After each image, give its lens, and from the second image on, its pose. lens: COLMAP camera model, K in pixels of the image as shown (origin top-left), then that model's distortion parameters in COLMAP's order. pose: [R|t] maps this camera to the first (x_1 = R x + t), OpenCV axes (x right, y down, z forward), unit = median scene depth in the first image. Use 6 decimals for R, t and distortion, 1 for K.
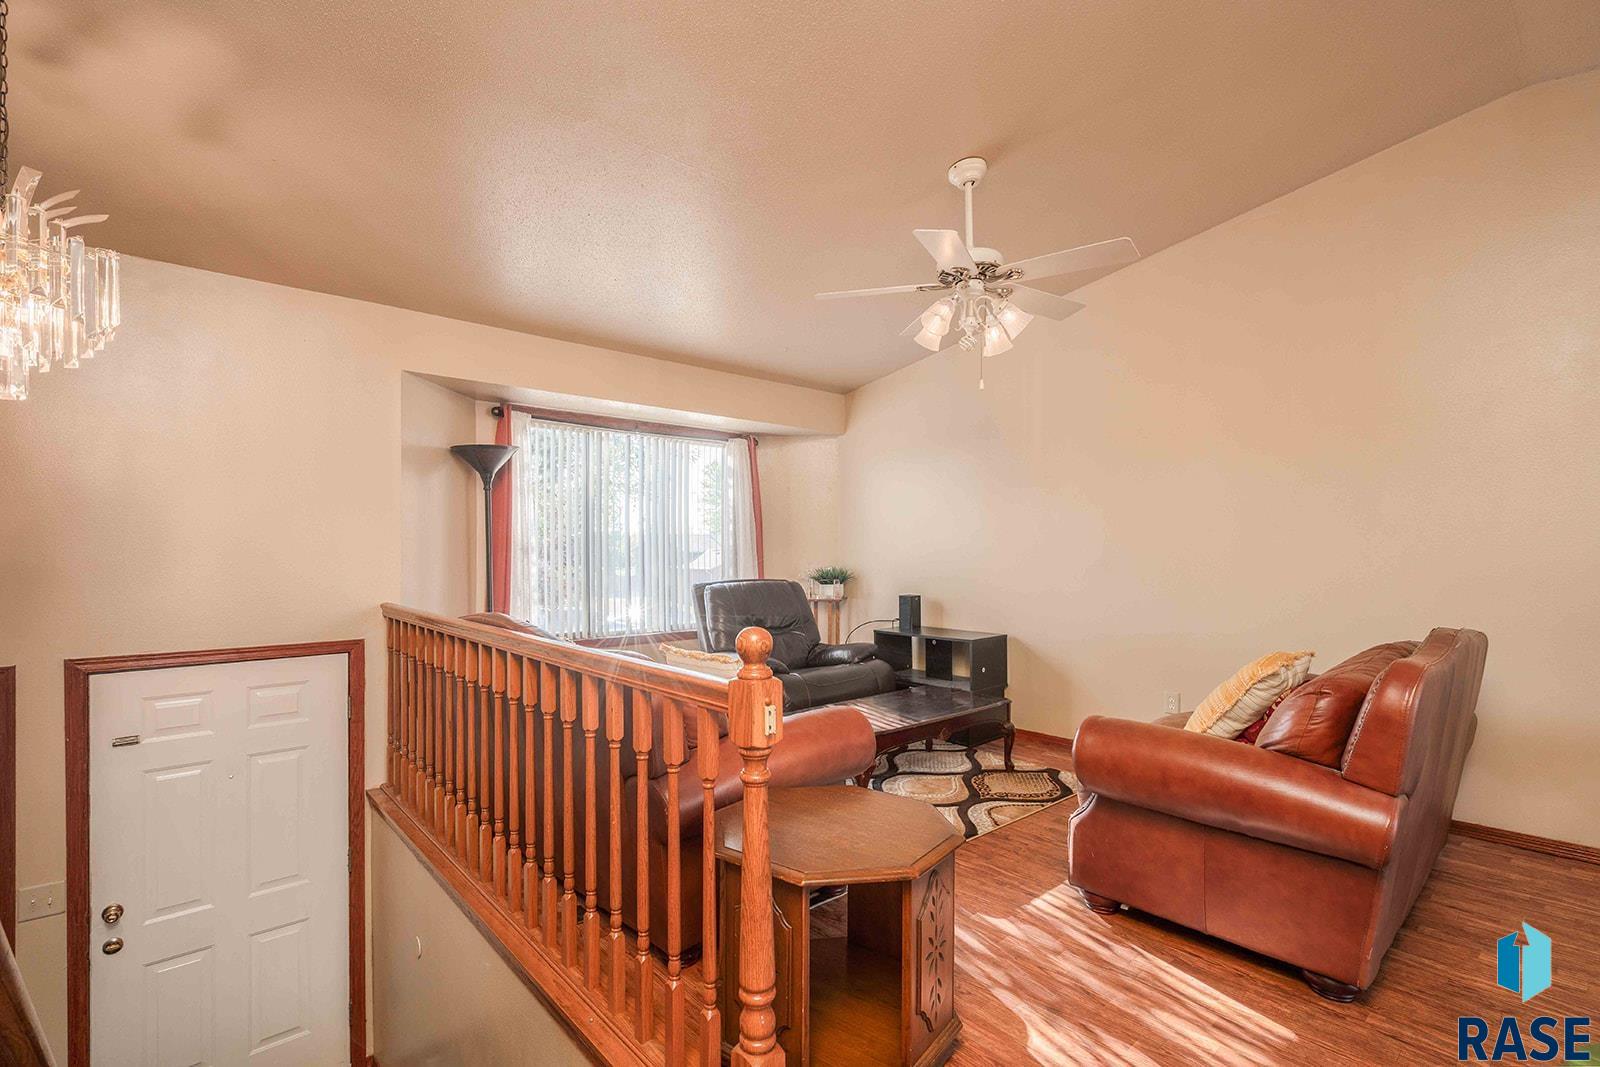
lens RADIAL K [[737.8, 0, 797.8], [0, 737.8, 545.1], [0, 0, 1]] dist [-0.002037, -0.000029]
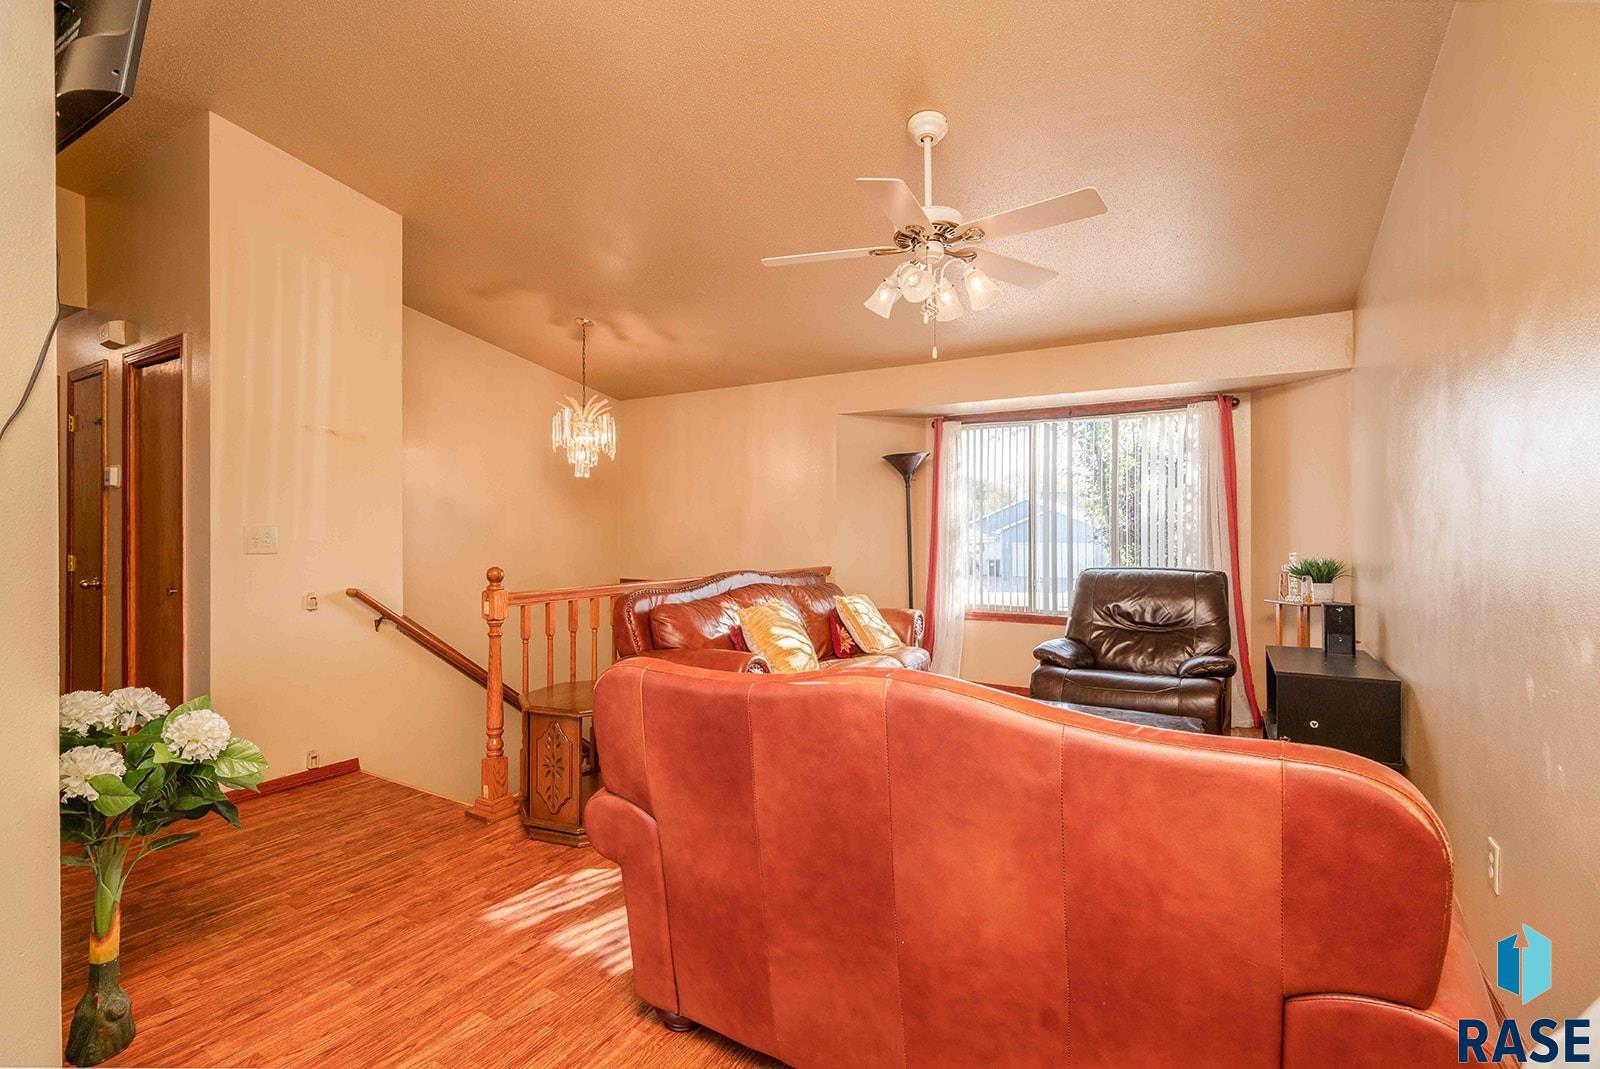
lens RADIAL K [[726.2, 0, 796.7], [0, 726.2, 528.9], [0, 0, 1]] dist [-0.004804, 0.000045]
pose [[0.321811, 0.000959, -0.946803, 0.721794], [0.002411, 0.999995, 0.001832, -0.002842], [0.946801, -0.002872, 0.321807, 0.381512]]
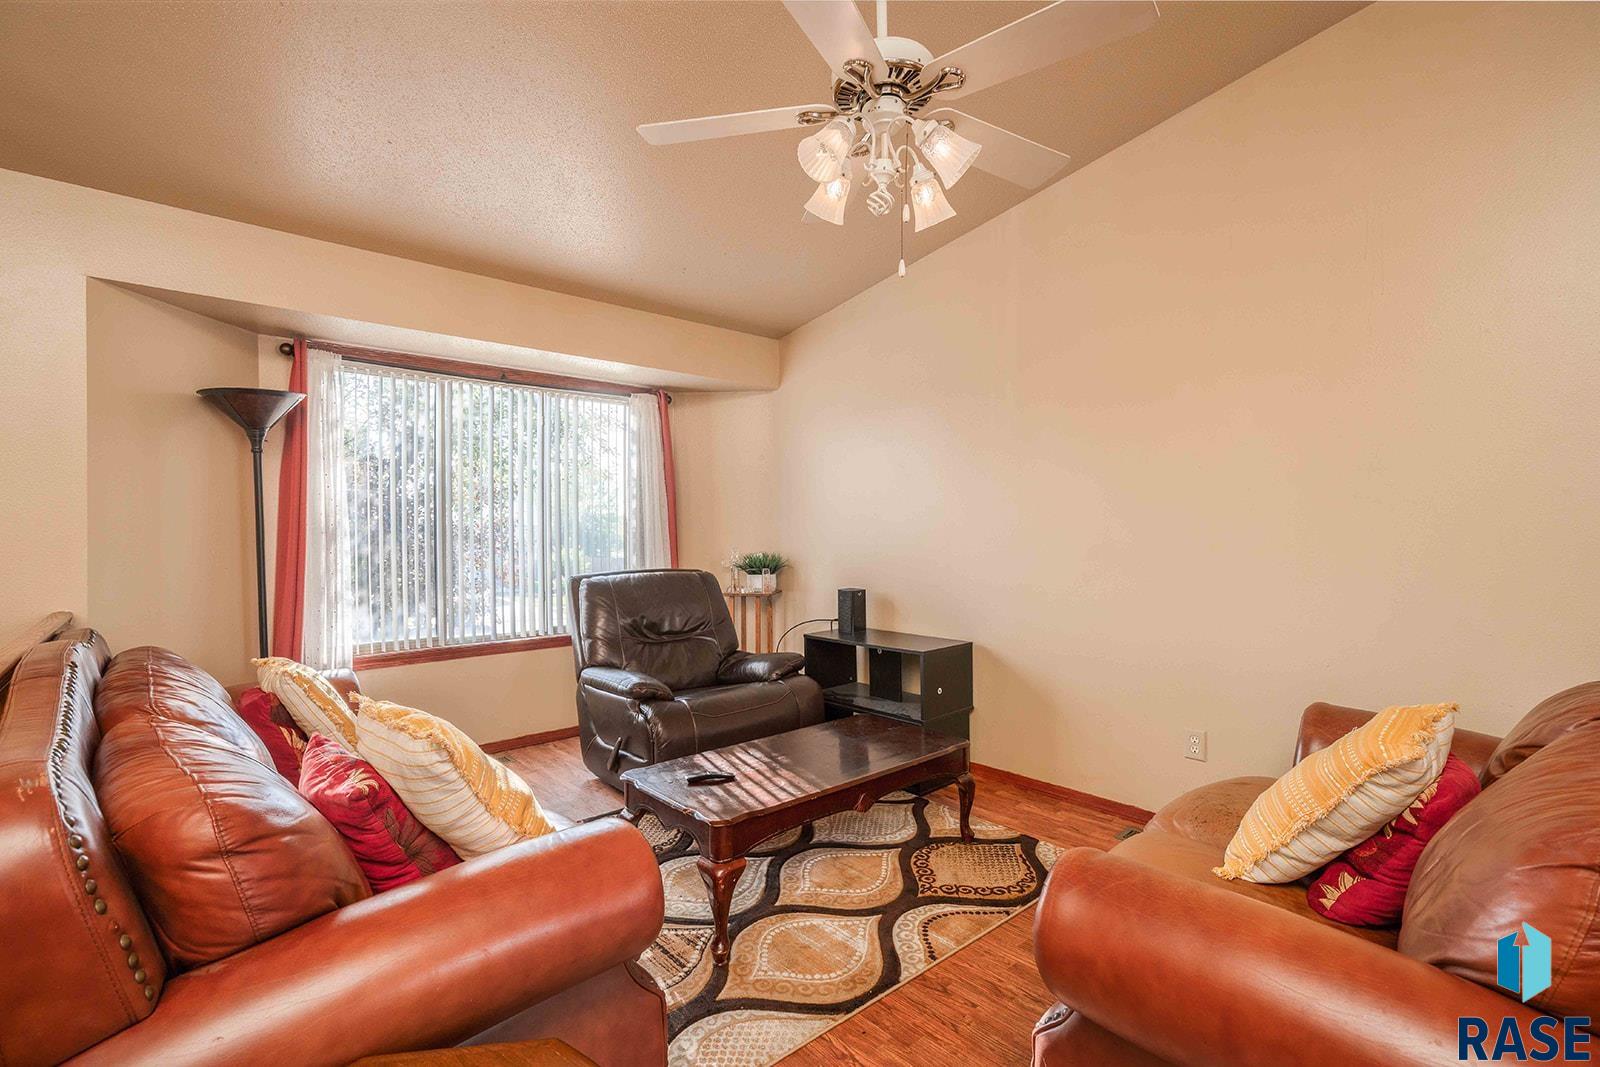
lens RADIAL K [[726.2, 0, 796.7], [0, 726.2, 527.9], [0, 0, 1]] dist [-0.004804, 0.000045]
pose [[0.999991, -0.003127, -0.002779, 0.113089], [0.003132, 0.999994, 0.001626, 0.001433], [0.002774, -0.001635, 0.999995, 0.269478]]
